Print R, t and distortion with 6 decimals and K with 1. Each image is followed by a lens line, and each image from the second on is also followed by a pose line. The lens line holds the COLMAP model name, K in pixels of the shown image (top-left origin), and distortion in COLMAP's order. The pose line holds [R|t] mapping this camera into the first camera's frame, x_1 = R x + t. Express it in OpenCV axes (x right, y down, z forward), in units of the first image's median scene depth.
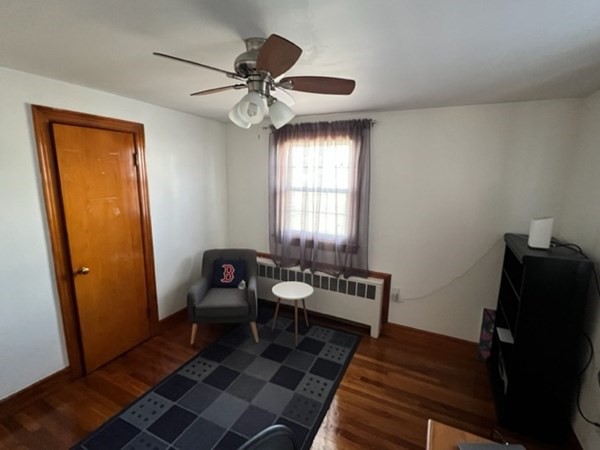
lens RADIAL K [[280.4, 0, 300.2], [0, 280.4, 229.1], [0, 0, 1]] dist [-0.002573, -0.000172]
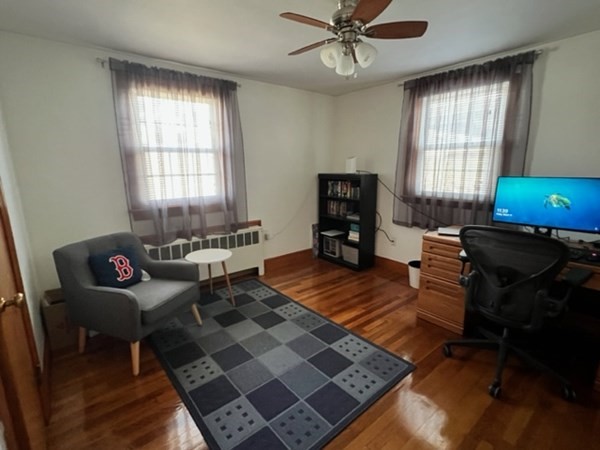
lens RADIAL K [[290.4, 0, 299.1], [0, 290.4, 225.3], [0, 0, 1]] dist [-0.002608, 0.000963]
pose [[0.419087, -0.212396, 0.882754, -0.743694], [0.176589, 0.972755, 0.150215, 0.027089], [-0.890608, 0.092932, 0.445176, 0.306792]]
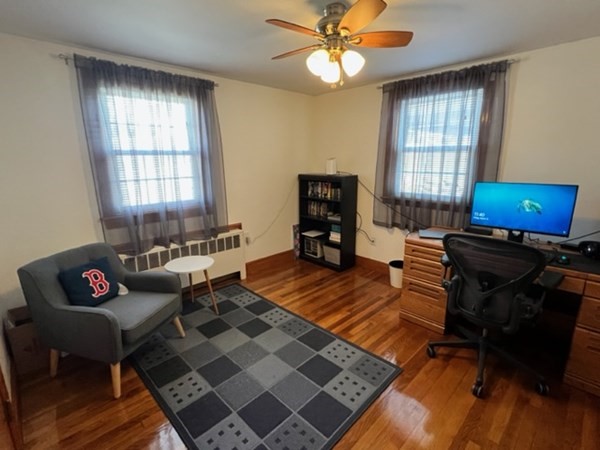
lens RADIAL K [[290.4, 0, 299.1], [0, 290.4, 225.3], [0, 0, 1]] dist [-0.002608, 0.000963]
pose [[0.337535, -0.237438, 0.910875, -0.737246], [0.180050, 0.966083, 0.185110, -0.011359], [-0.923933, 0.101522, 0.368837, 0.335043]]
